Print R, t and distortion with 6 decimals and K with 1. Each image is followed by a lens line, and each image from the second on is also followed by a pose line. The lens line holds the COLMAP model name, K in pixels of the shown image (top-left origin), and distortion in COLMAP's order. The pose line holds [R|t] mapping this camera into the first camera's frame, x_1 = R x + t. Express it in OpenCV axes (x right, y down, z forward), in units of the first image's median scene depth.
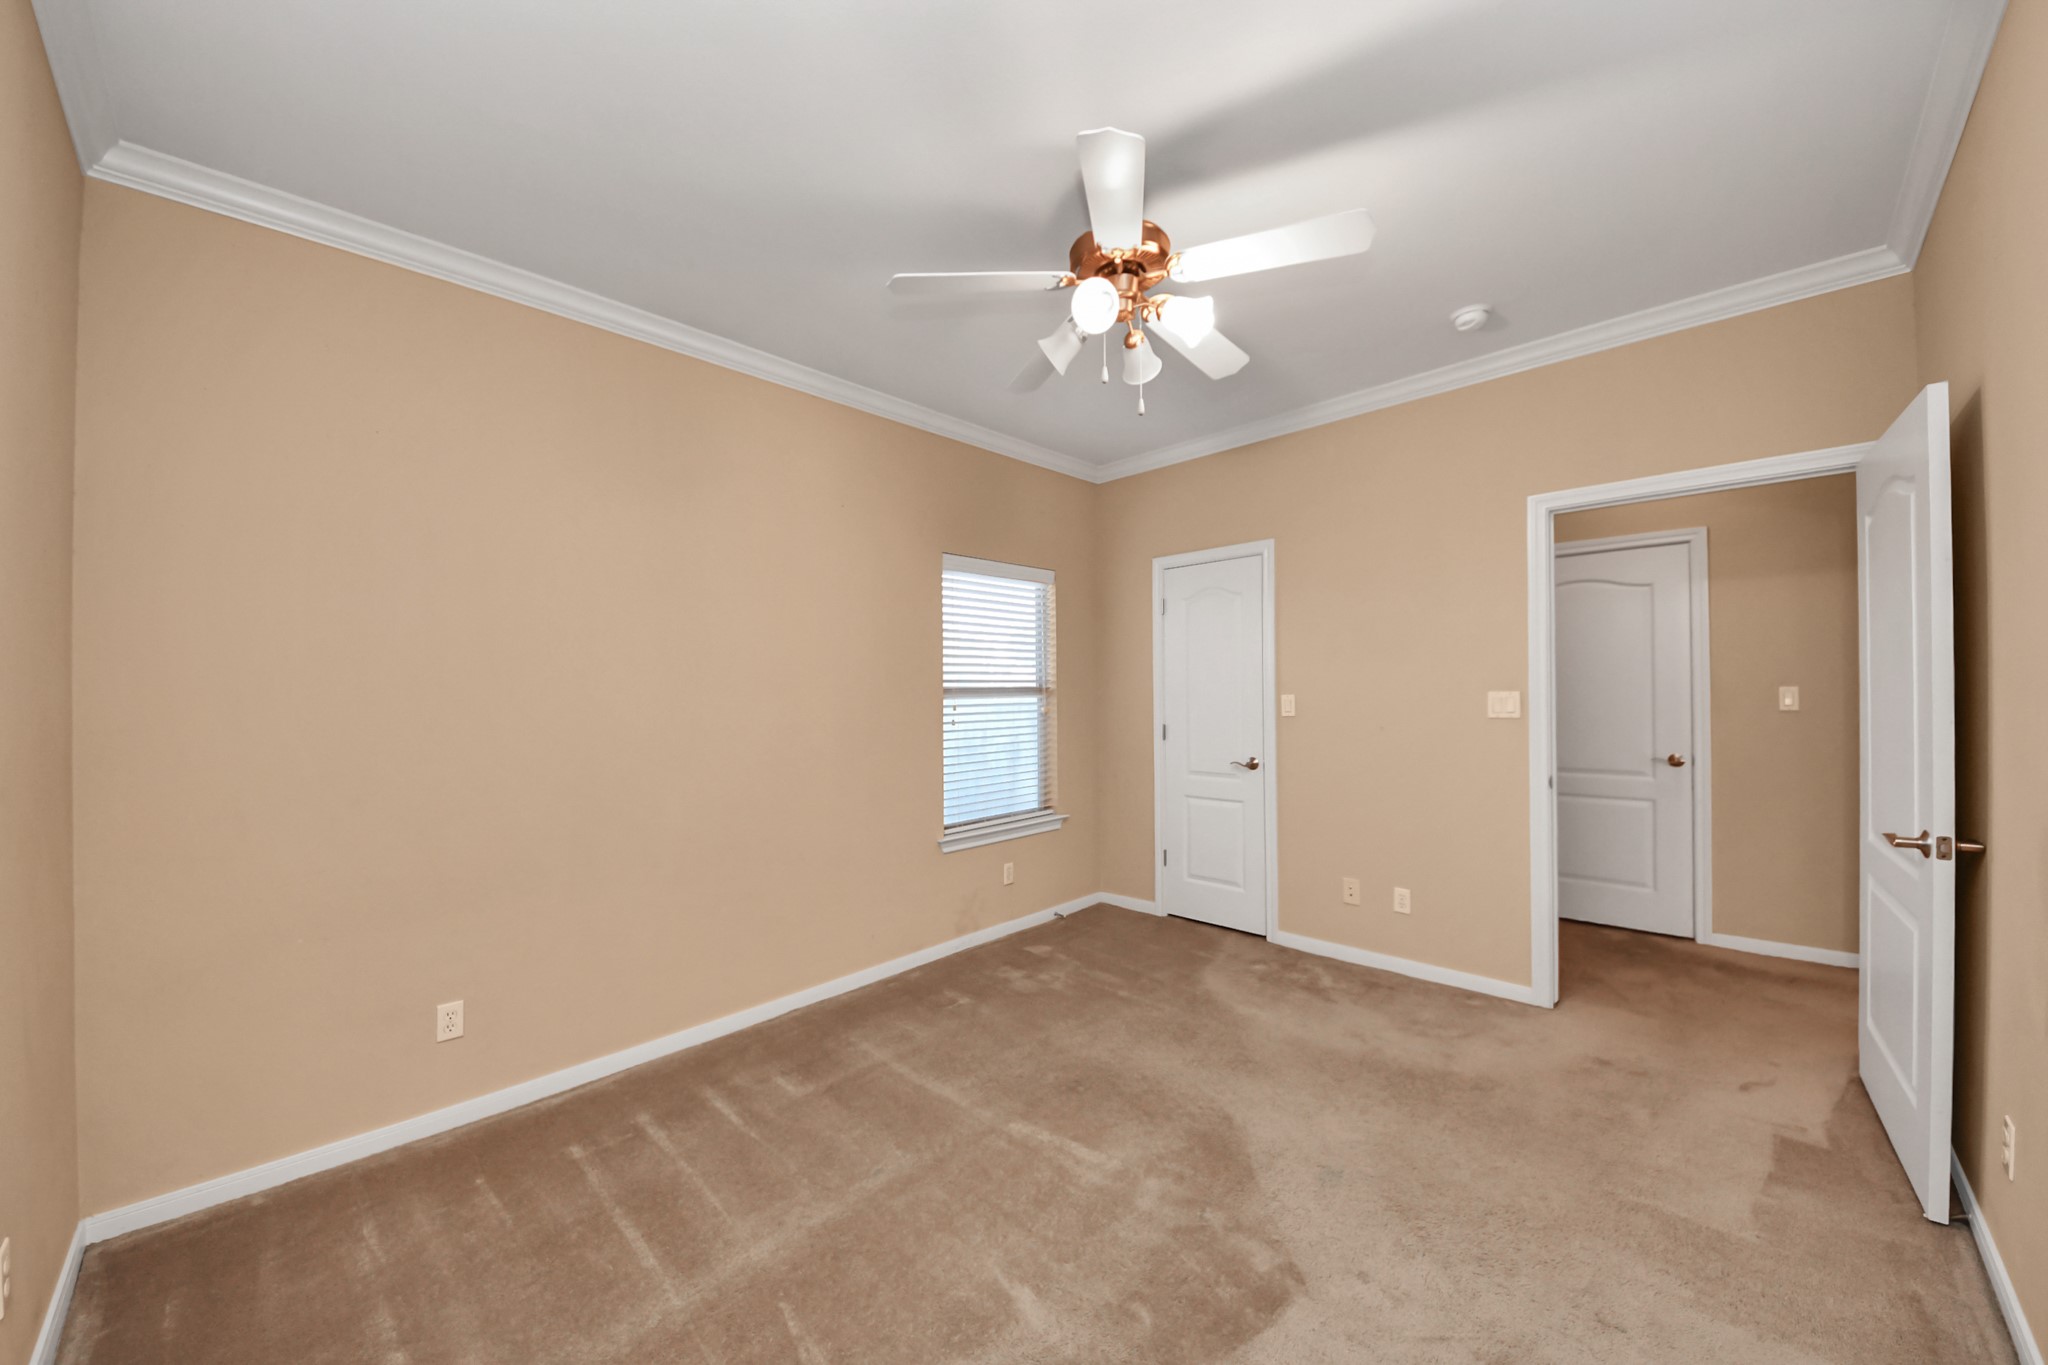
lens RADIAL K [[750.1, 0, 1013.5], [0, 750.1, 684.7], [0, 0, 1]] dist [0.006916, -0.003926]
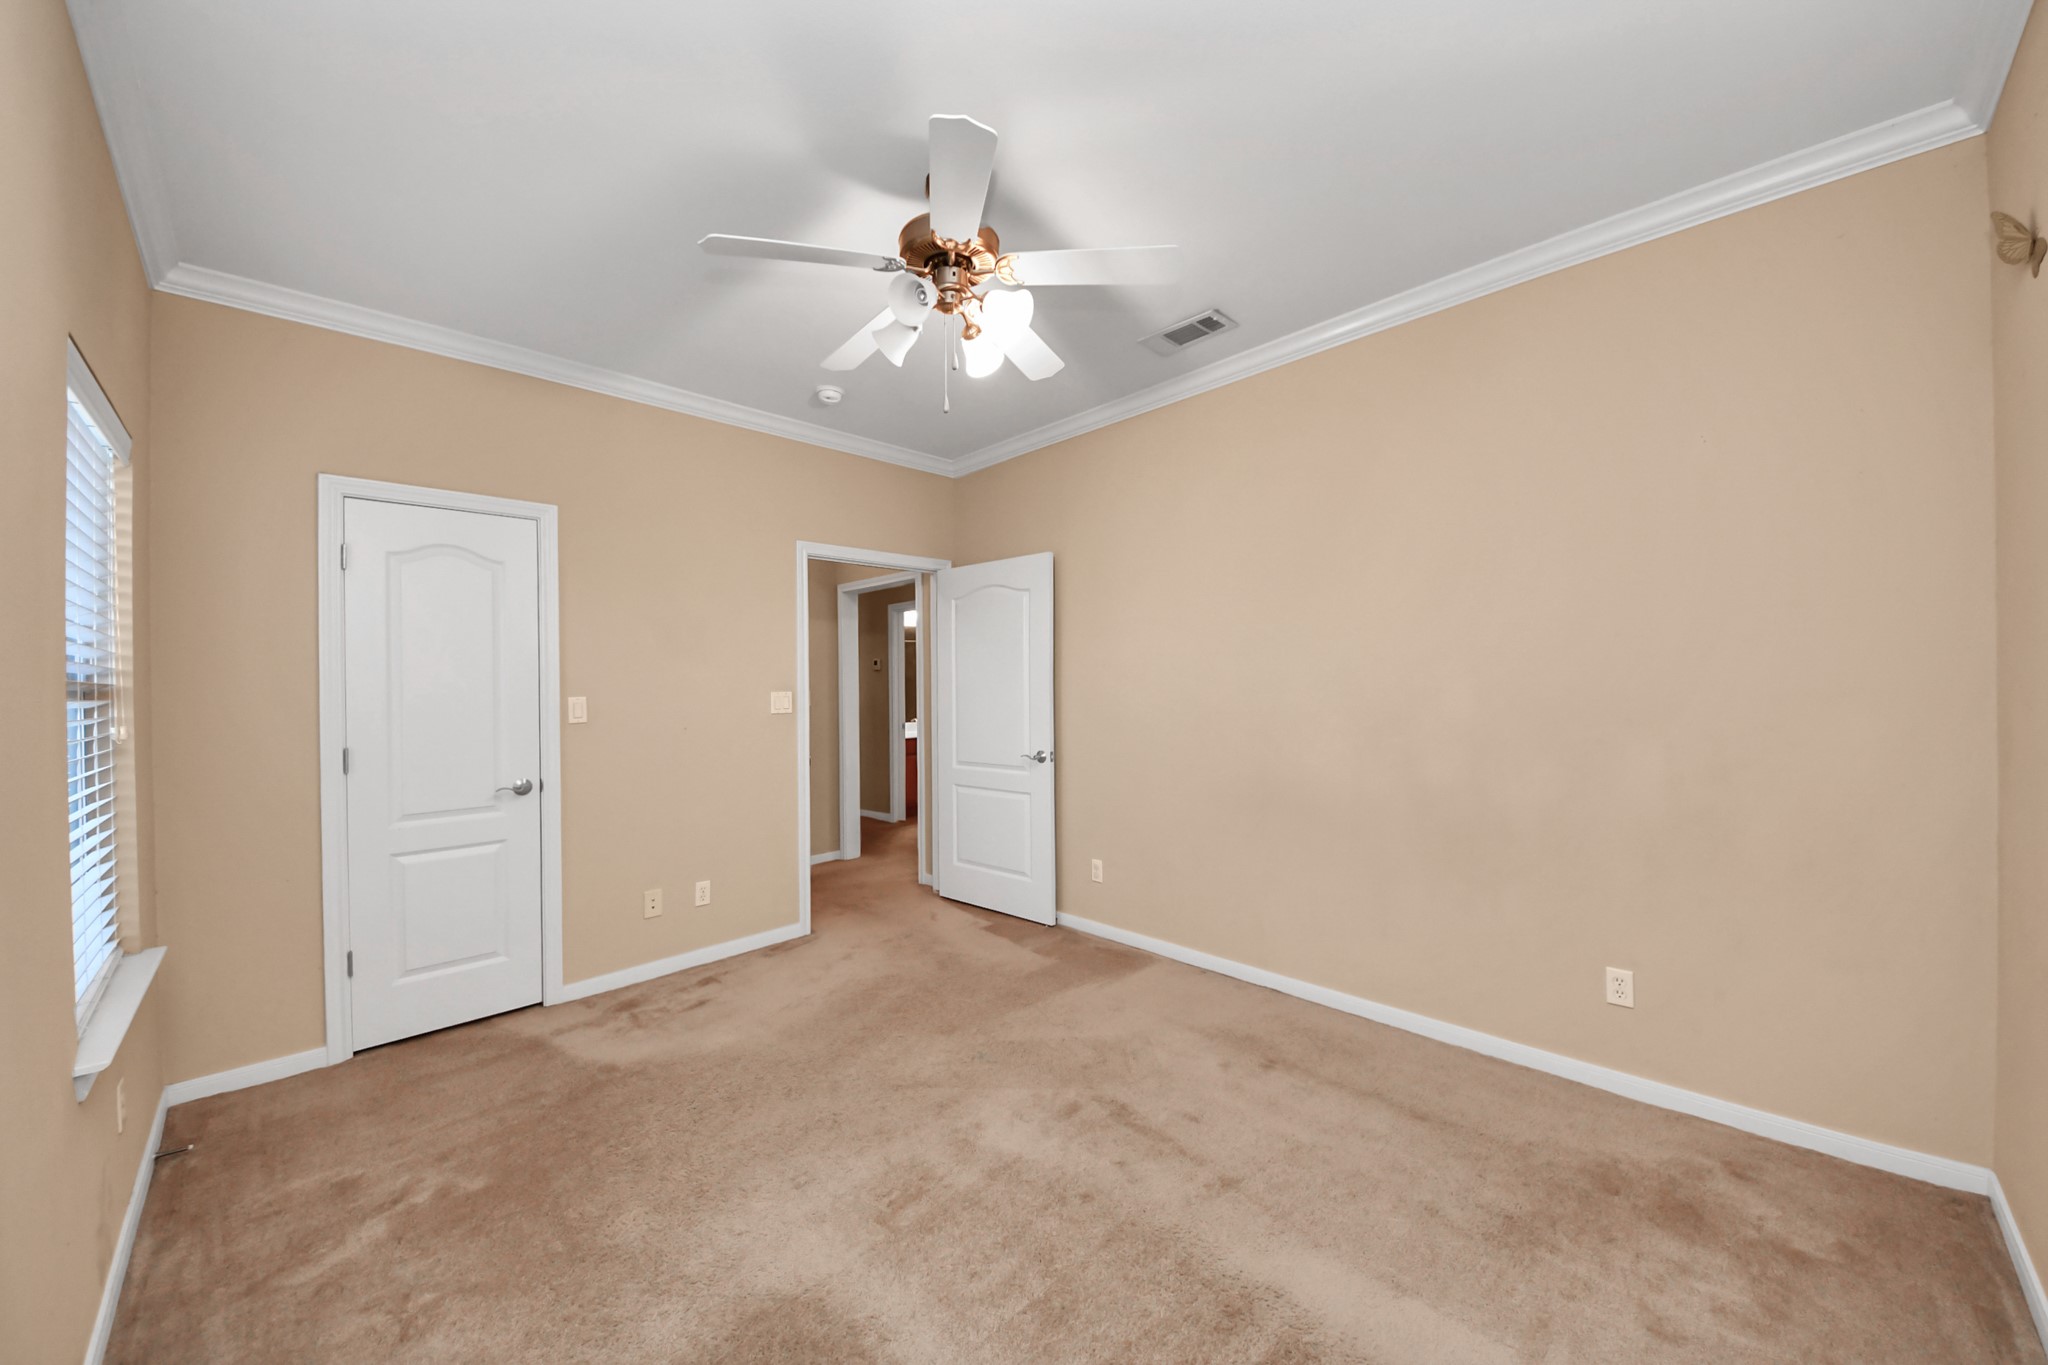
lens RADIAL K [[750.1, 0, 1020.4], [0, 750.1, 686.5], [0, 0, 1]] dist [0.006916, -0.003926]
pose [[-0.005607, 0.013637, 0.999891, -0.478495], [0.004801, 0.999896, -0.013610, 0.015463], [-0.999973, 0.004725, -0.005672, 0.509080]]
